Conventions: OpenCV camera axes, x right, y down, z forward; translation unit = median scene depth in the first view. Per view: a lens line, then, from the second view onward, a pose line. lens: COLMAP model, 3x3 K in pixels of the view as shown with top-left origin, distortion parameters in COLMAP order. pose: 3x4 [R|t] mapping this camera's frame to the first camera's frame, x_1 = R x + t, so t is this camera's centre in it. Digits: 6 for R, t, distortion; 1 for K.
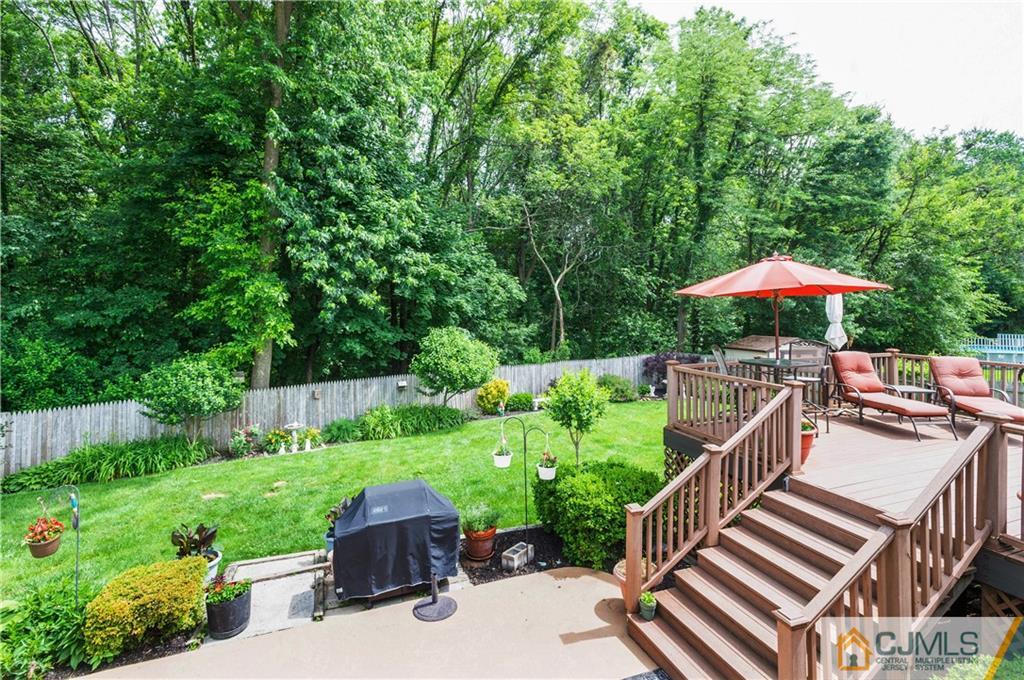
lens RADIAL K [[478.9, 0, 514.5], [0, 478.9, 300.8], [0, 0, 1]] dist [0.013931, -0.002702]
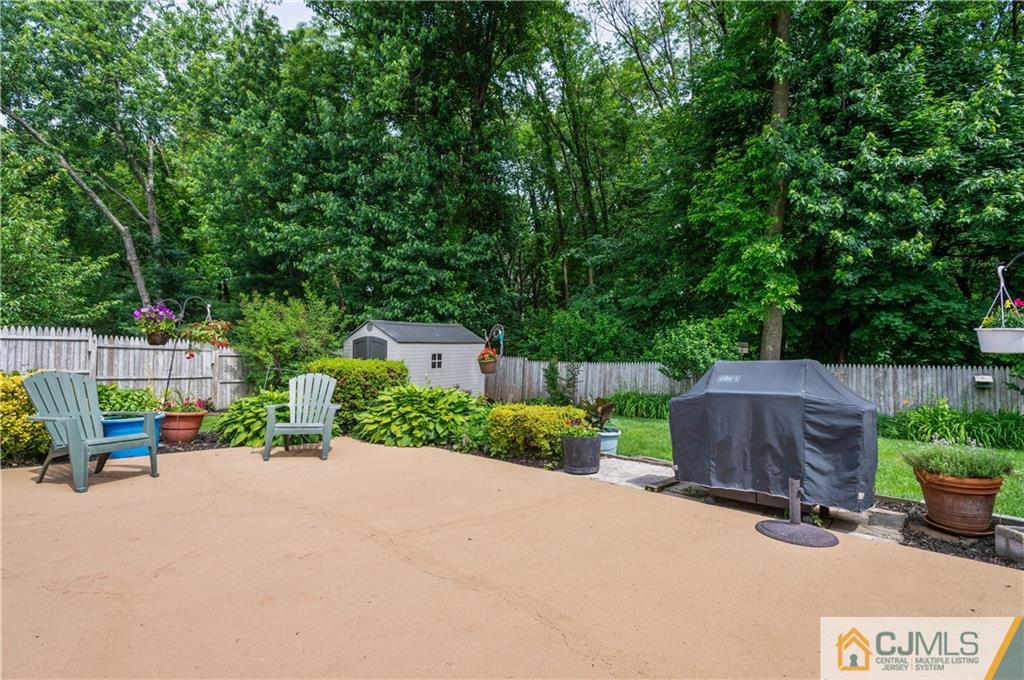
lens RADIAL K [[478.9, 0, 511.4], [0, 478.9, 345.5], [0, 0, 1]] dist [0.013931, -0.002702]
pose [[0.464701, 0.008245, -0.885430, 0.069546], [0.017163, 0.999685, 0.018317, 0.129113], [0.885302, -0.023709, 0.464413, 0.136663]]
